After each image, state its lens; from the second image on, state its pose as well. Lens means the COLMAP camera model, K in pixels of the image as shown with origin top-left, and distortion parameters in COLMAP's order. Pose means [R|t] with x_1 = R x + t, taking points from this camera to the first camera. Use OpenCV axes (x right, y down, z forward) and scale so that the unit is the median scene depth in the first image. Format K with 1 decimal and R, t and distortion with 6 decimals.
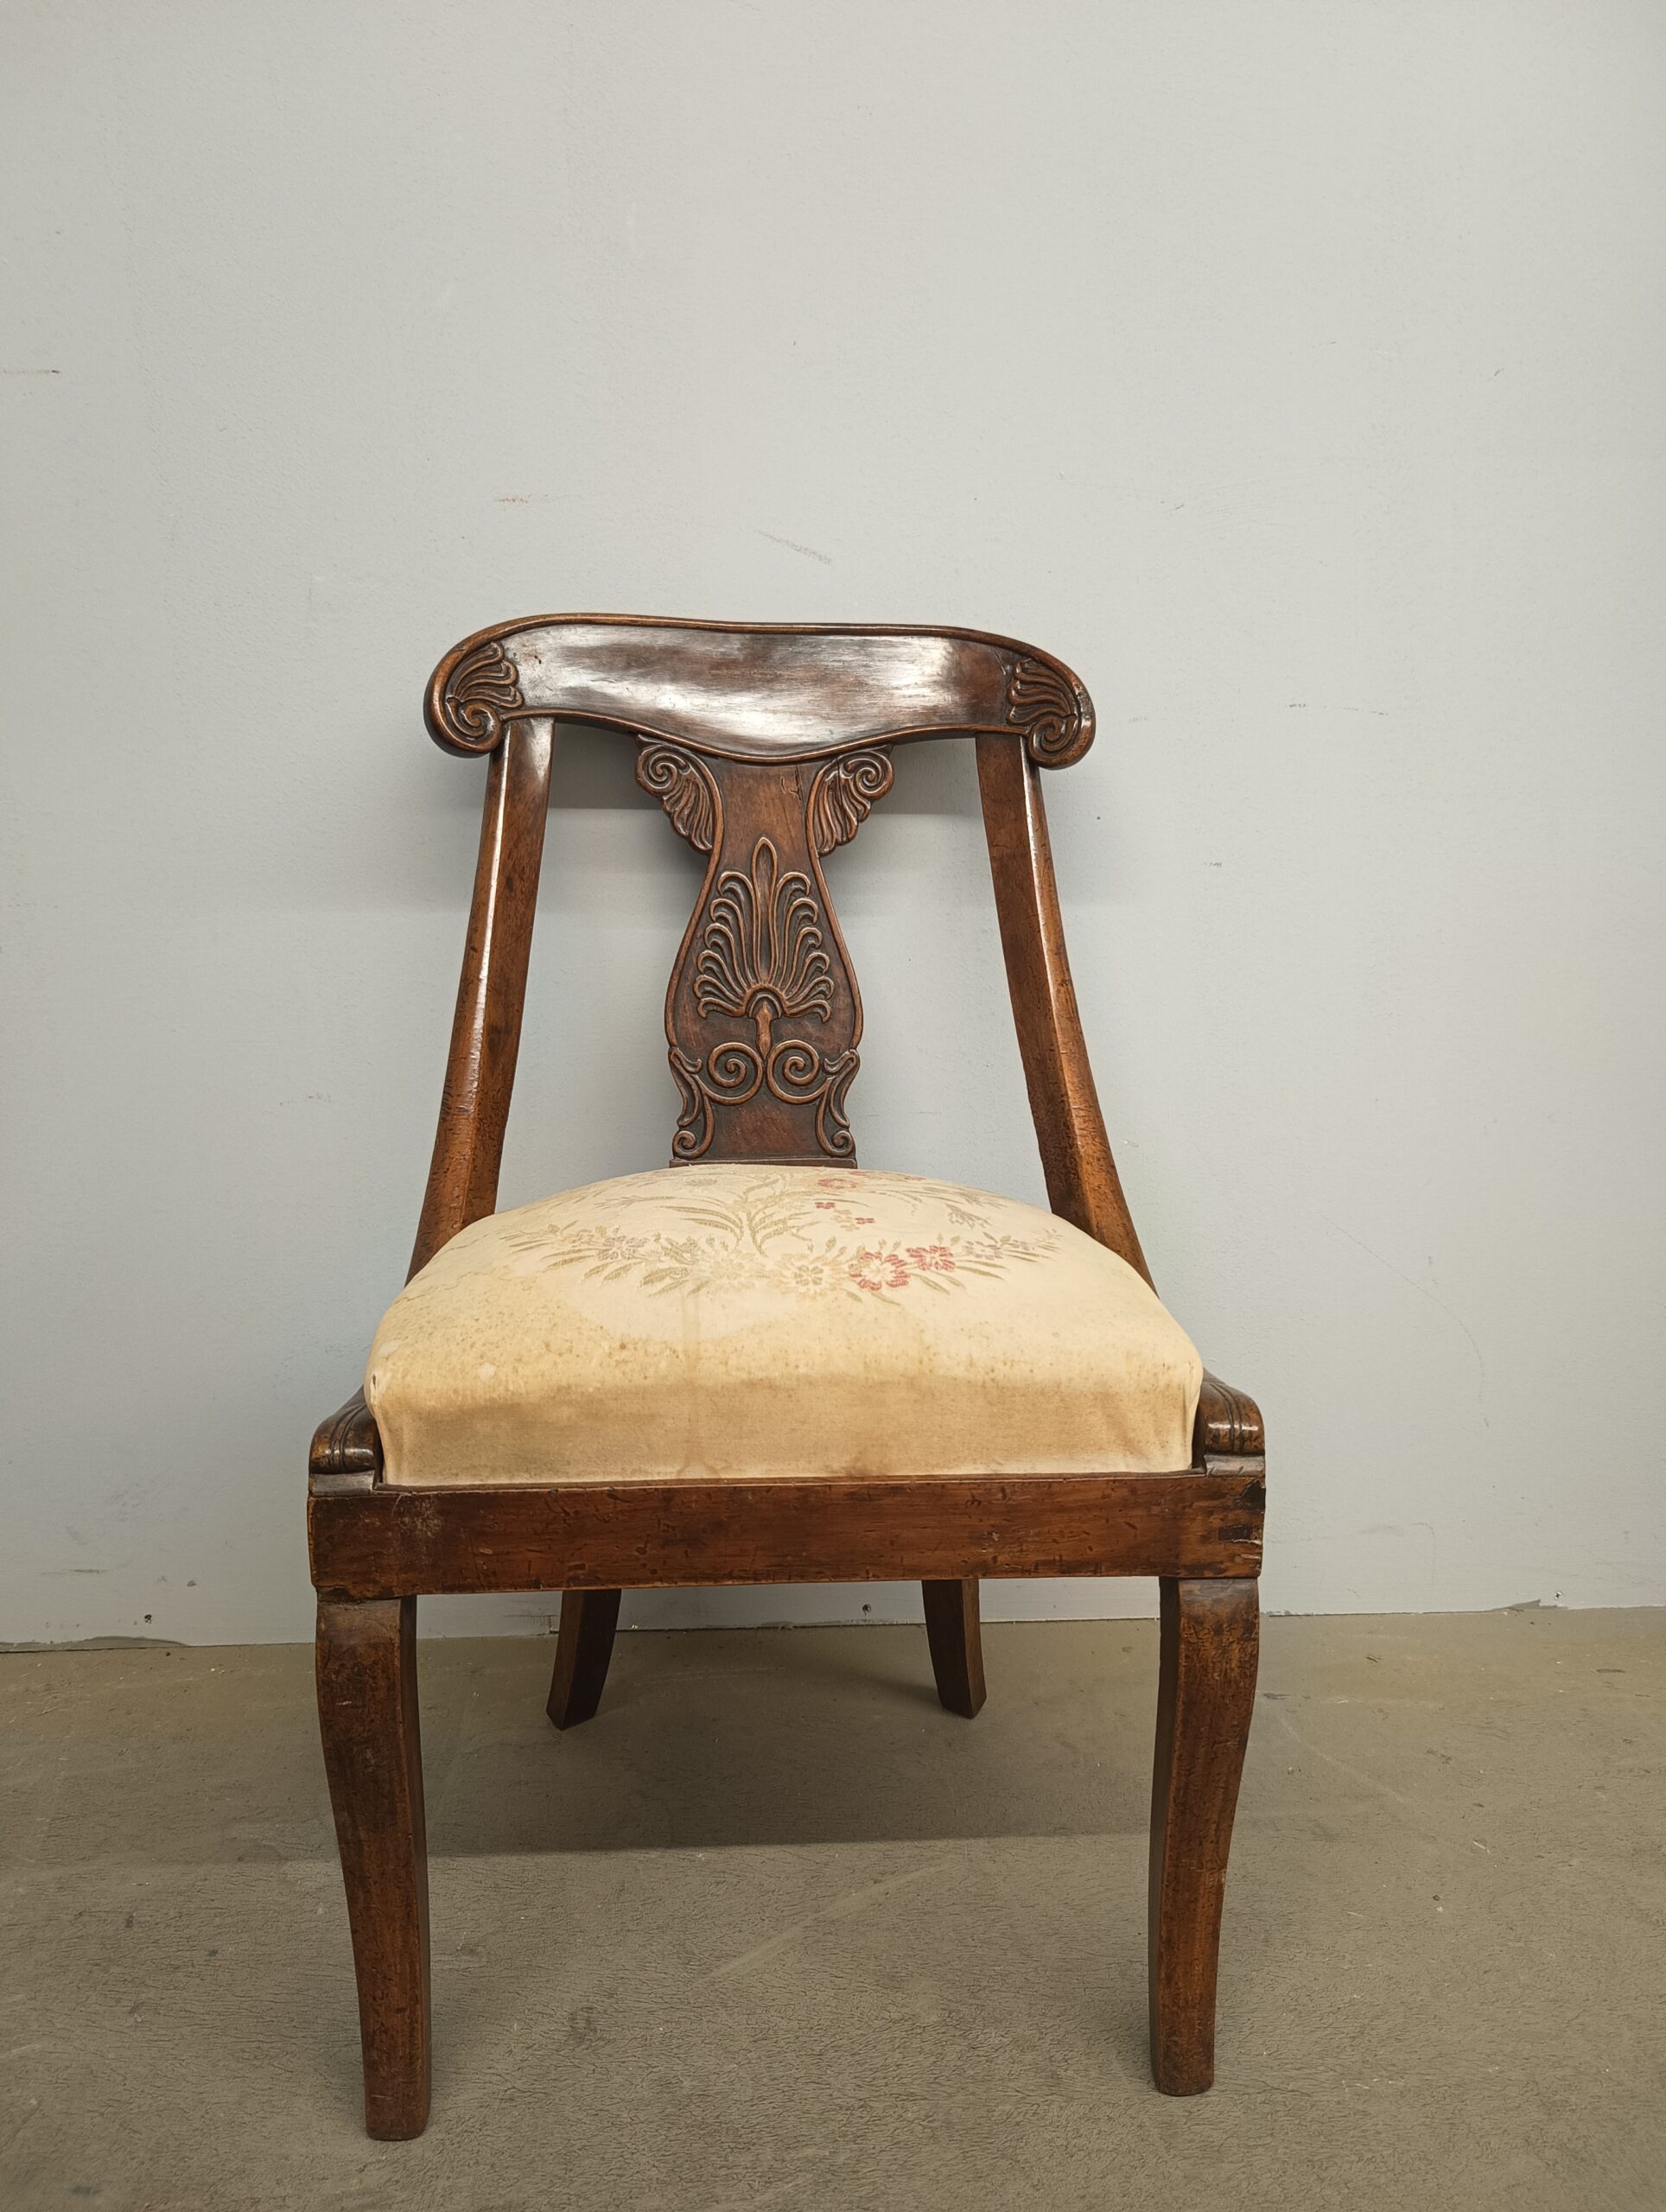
lens RADIAL K [[1539.4, 0, 849.0], [0, 1539.4, 1086.3], [0, 0, 1]] dist [0.016832, -0.033904]
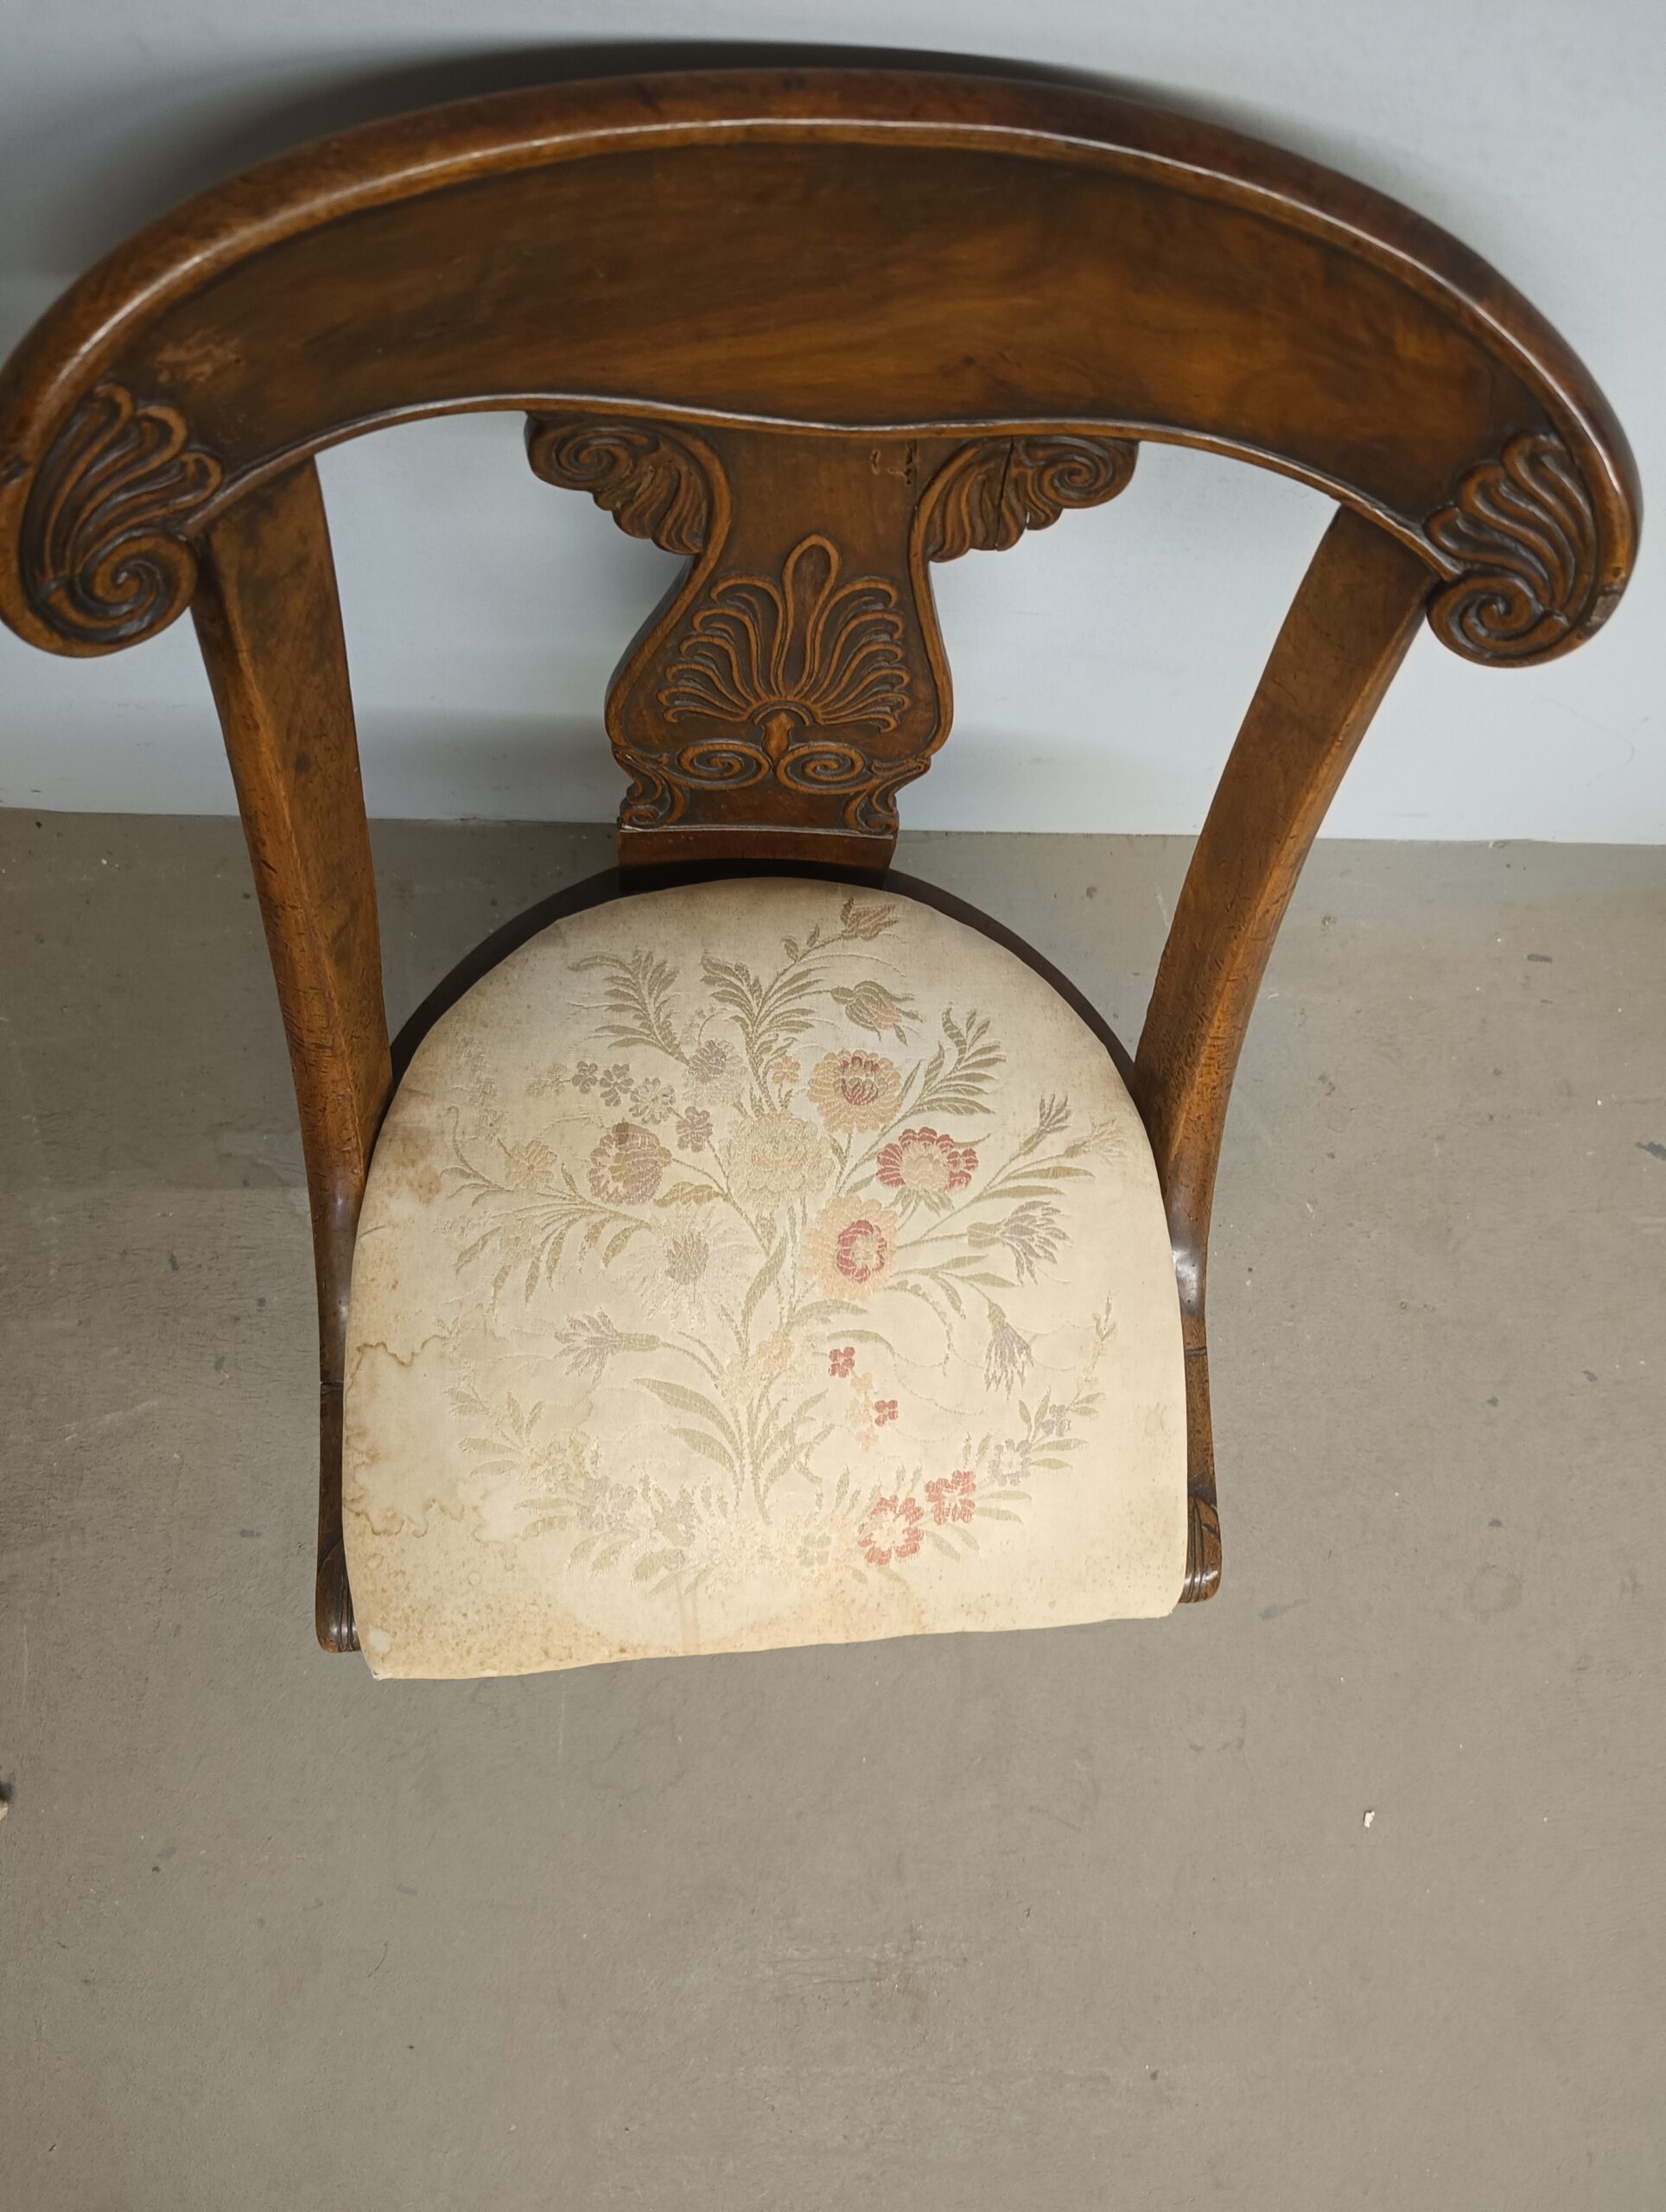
lens RADIAL K [[1539.4, 0, 816.0], [0, 1539.4, 1102.1], [0, 0, 1]] dist [0.016832, -0.033904]
pose [[0.992537, 0.052862, 0.109886, -0.098585], [-0.118686, 0.212011, 0.970034, -0.581178], [0.027981, -0.975837, 0.216702, 0.742692]]
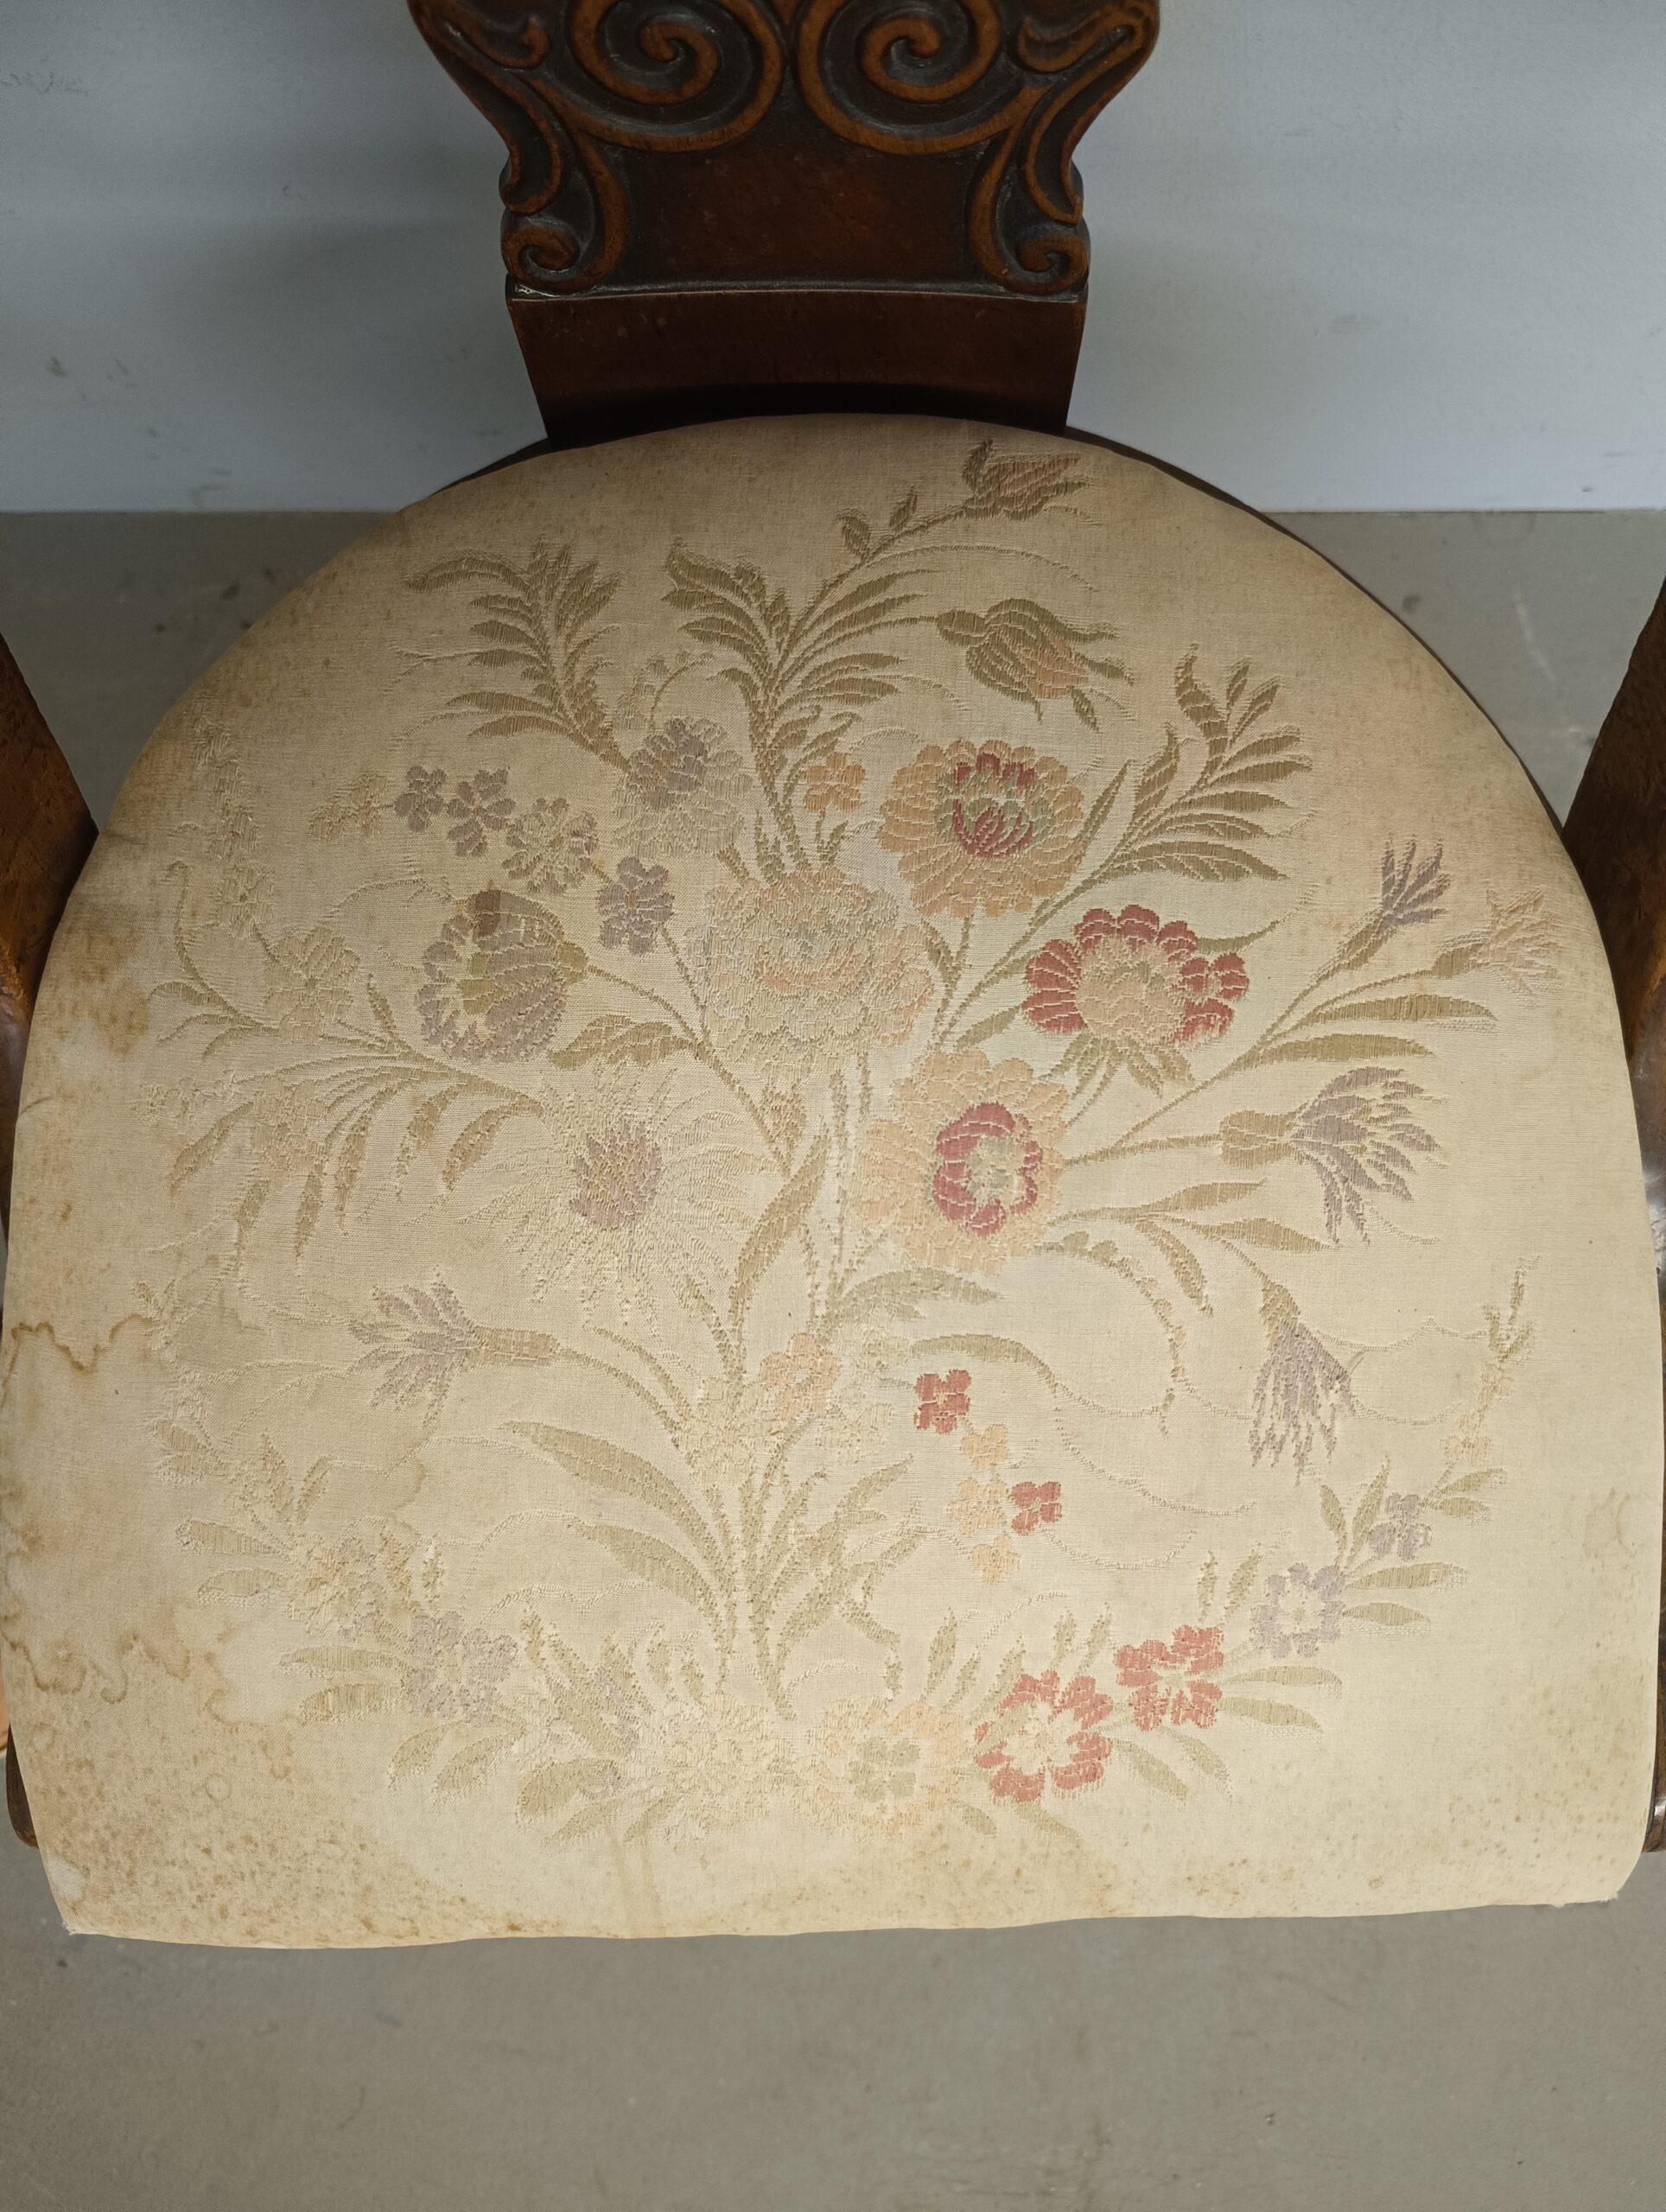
lens RADIAL K [[1539.4, 0, 841.0], [0, 1539.4, 1091.8], [0, 0, 1]] dist [0.016832, -0.033904]
pose [[0.998045, 0.061100, -0.013120, -0.031726], [0.004185, 0.144127, 0.989550, -0.248299], [0.062353, -0.987671, 0.143590, 0.791238]]
